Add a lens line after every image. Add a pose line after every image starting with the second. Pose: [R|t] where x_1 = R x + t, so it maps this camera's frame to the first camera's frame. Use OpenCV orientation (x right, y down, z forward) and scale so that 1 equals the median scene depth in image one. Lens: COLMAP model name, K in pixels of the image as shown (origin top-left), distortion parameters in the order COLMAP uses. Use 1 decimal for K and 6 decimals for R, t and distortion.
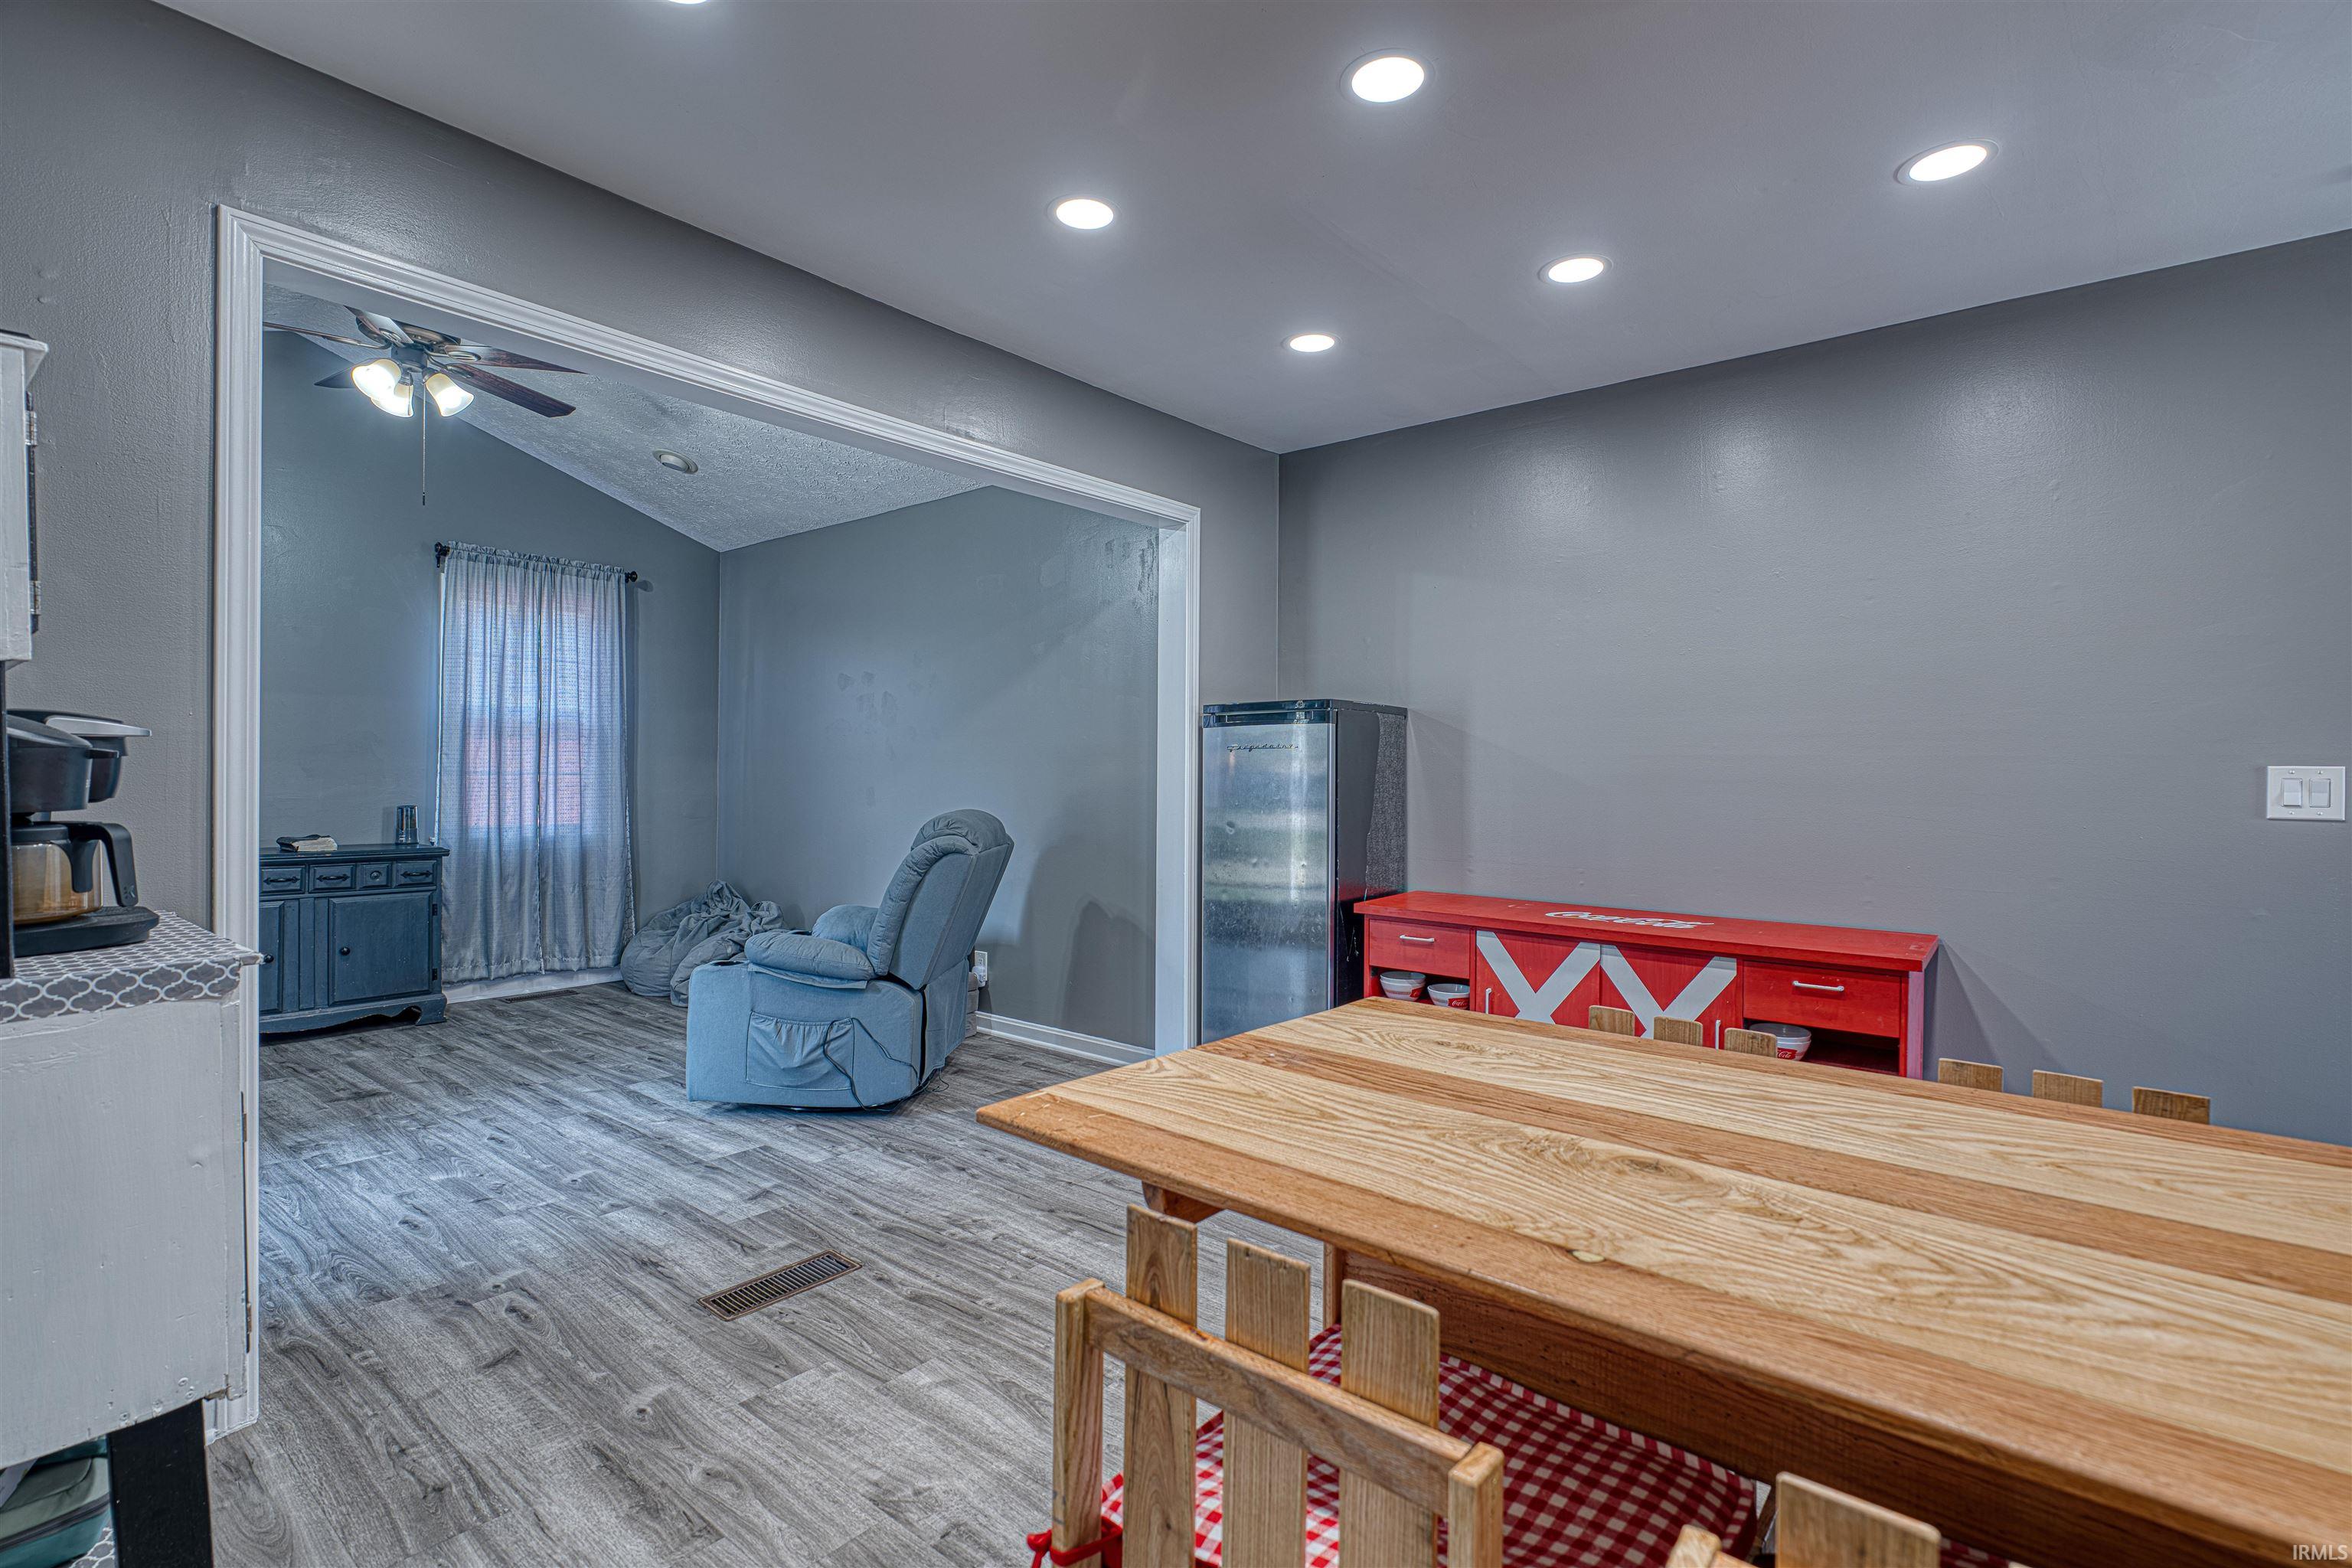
lens RADIAL K [[1084.2, 0, 1170.7], [0, 1084.2, 781.4], [0, 0, 1]] dist [-0.001517, 0.000768]
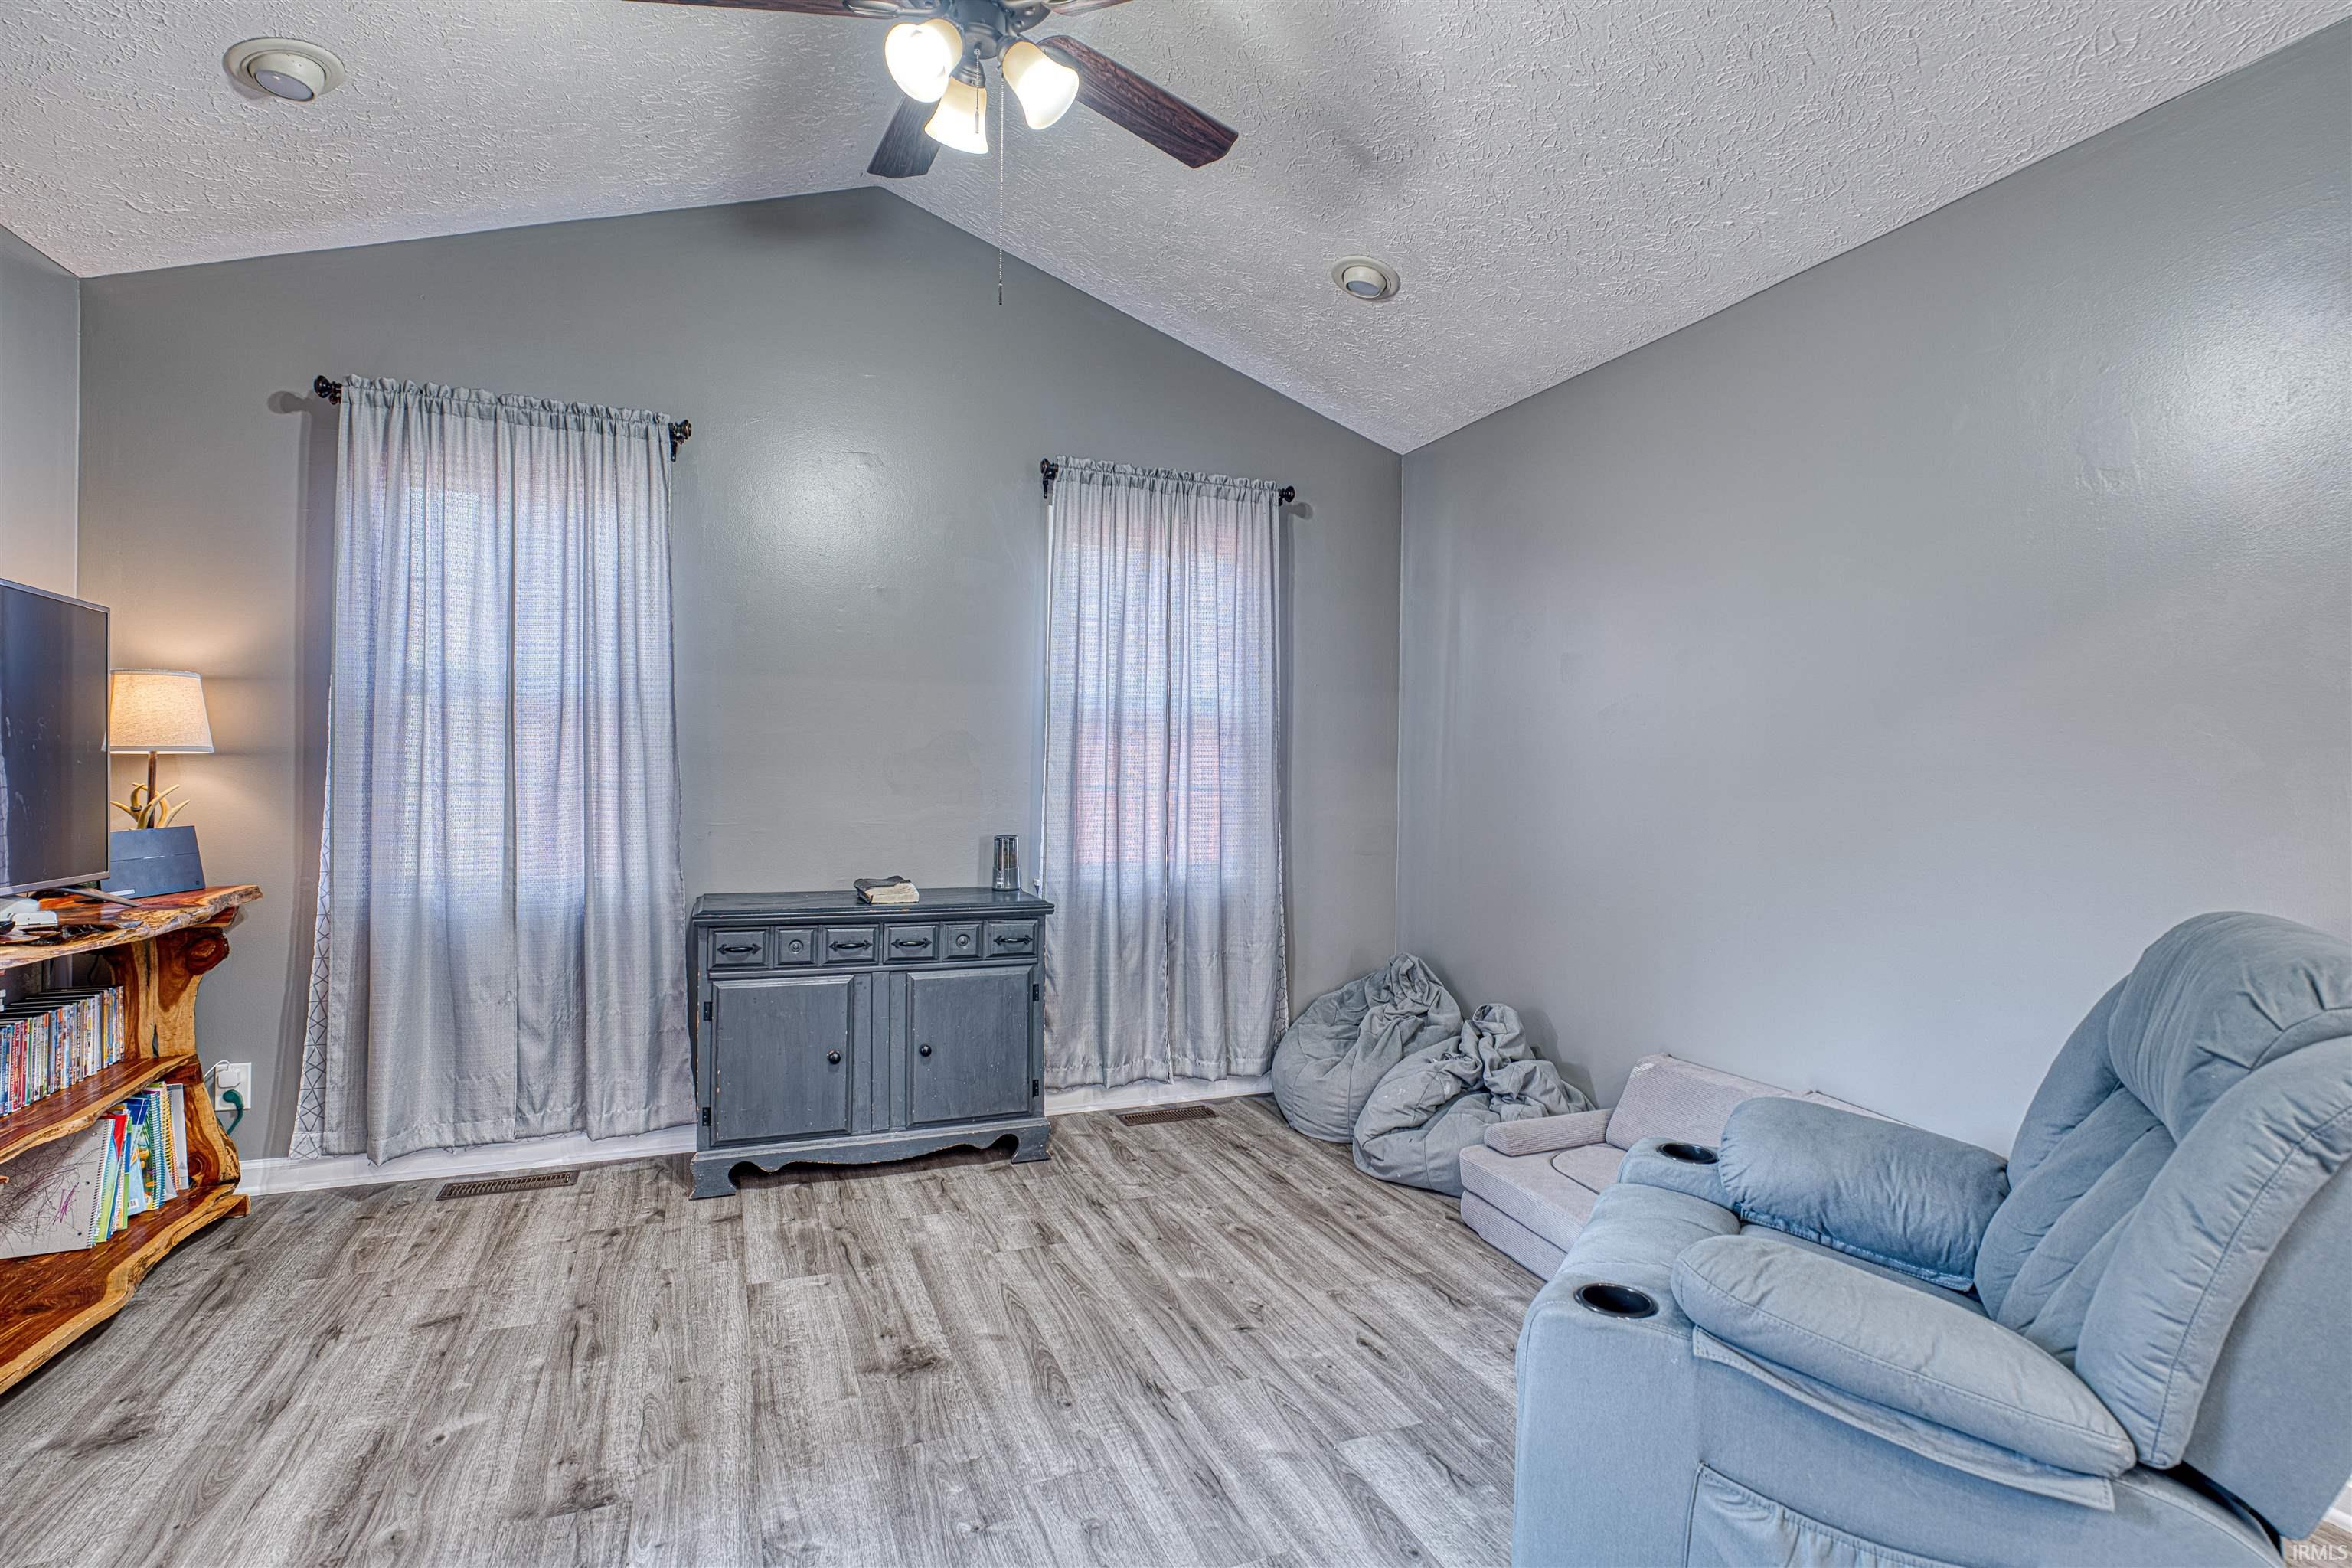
lens RADIAL K [[1138.0, 0, 1176.0], [0, 1138.0, 780.0], [0, 0, 1]] dist [-0.011970, 0.004527]
pose [[0.875502, 0.001395, -0.483212, -0.278346], [-0.003037, 0.999992, -0.002616, -0.013360], [0.483205, 0.003758, 0.875499, 0.450245]]
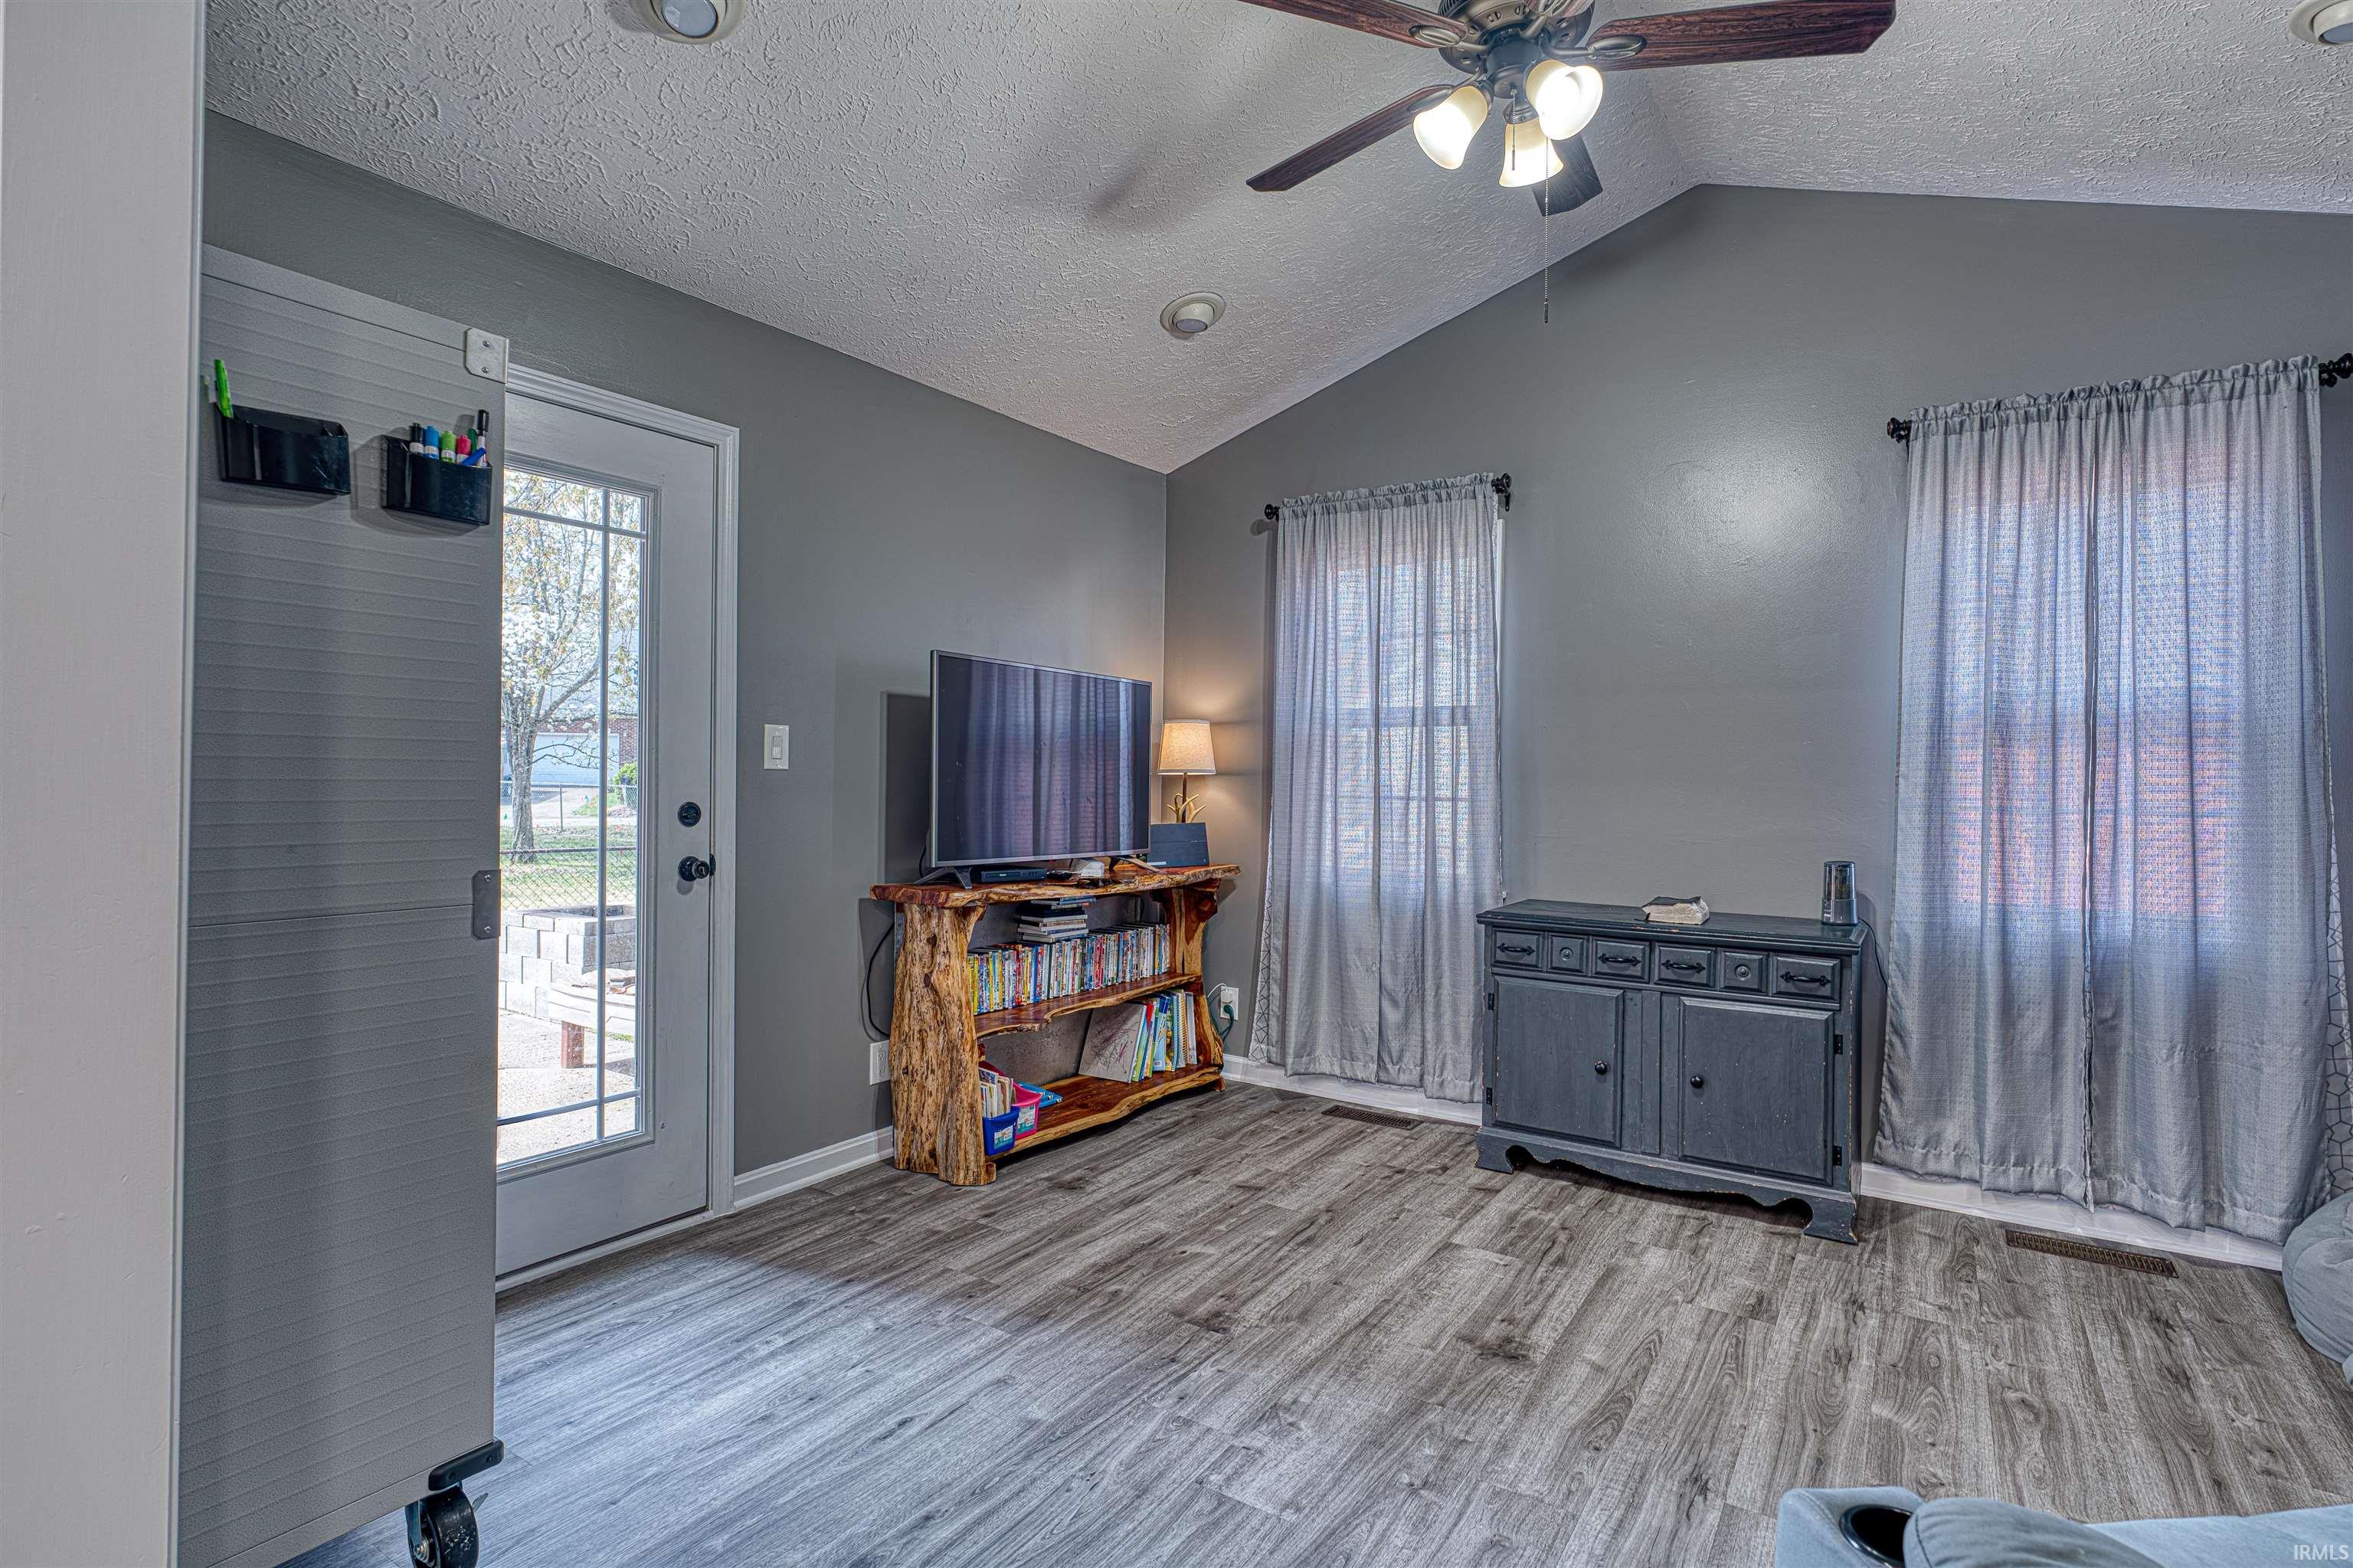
lens RADIAL K [[1138.5, 0, 1179.2], [0, 1138.5, 779.8], [0, 0, 1]] dist [-0.011970, 0.004527]
pose [[0.098438, -0.010745, -0.995085, -0.114593], [-0.015268, 0.999808, -0.012306, -0.011320], [0.995026, 0.016404, 0.098255, 0.627366]]
